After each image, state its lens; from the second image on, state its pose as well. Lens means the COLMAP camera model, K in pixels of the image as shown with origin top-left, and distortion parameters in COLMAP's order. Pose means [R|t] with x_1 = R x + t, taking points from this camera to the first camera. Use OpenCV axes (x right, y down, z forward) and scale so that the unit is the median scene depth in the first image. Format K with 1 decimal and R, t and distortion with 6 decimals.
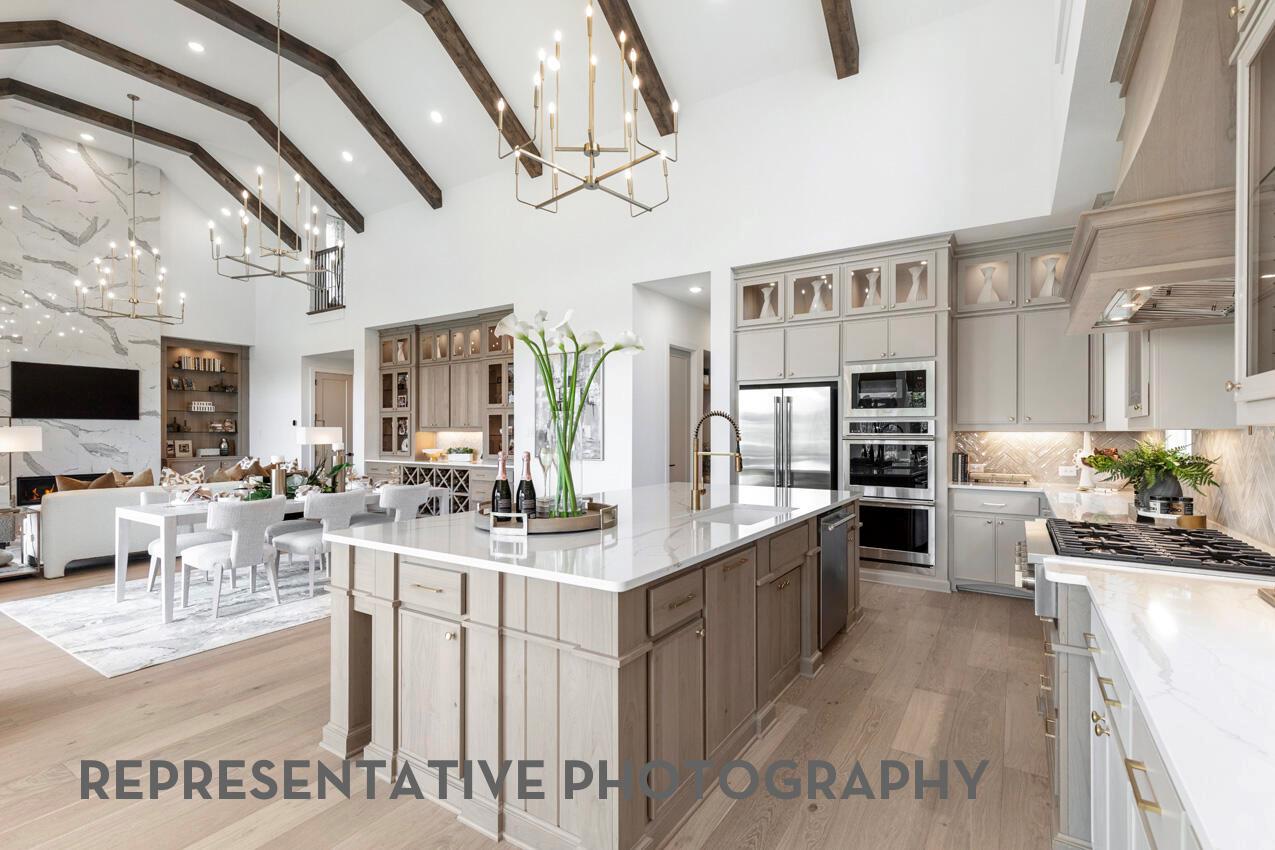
lens RADIAL K [[578.1, 0, 637.7], [0, 578.1, 431.9], [0, 0, 1]] dist [0.002890, 0.000145]
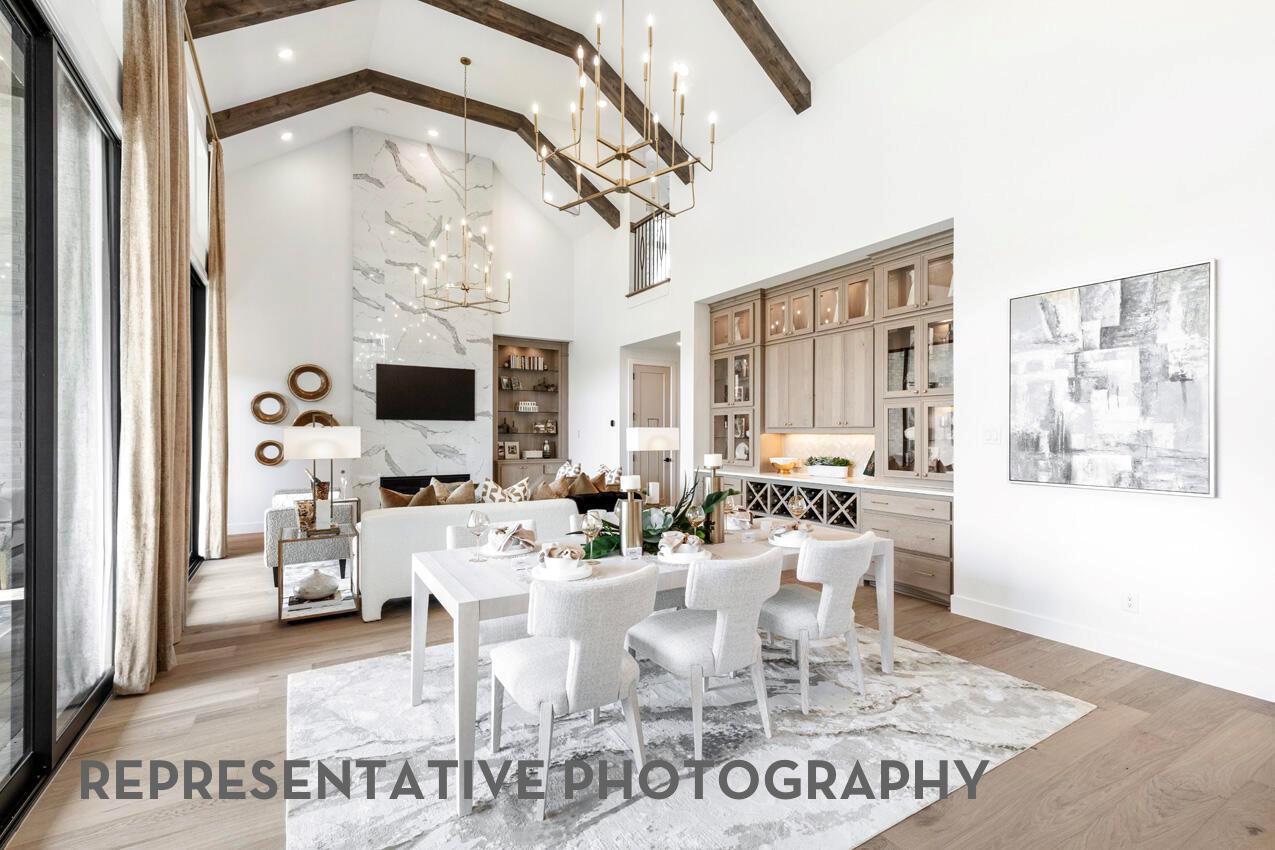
lens RADIAL K [[565.7, 0, 636.9], [0, 565.7, 436.5], [0, 0, 1]] dist [0.000271, -0.000120]
pose [[0.897390, 0.005630, -0.441202, -0.377015], [-0.002889, 0.999972, 0.006885, -0.002622], [0.441229, -0.004904, 0.897381, 0.512143]]
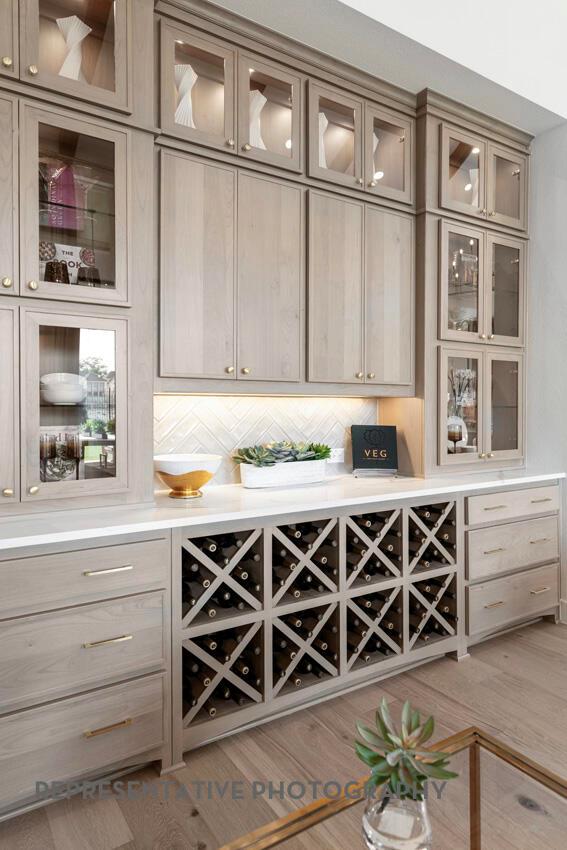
lens RADIAL K [[534.7, 0, 283.5], [0, 534.7, 425.0], [0, 0, 1]] dist [0.000392, -0.000043]
pose [[0.414306, -0.020274, 0.909912, -1.046487], [-0.002876, 0.999718, 0.023584, 0.015941], [-0.910133, -0.012388, 0.414131, 1.549360]]
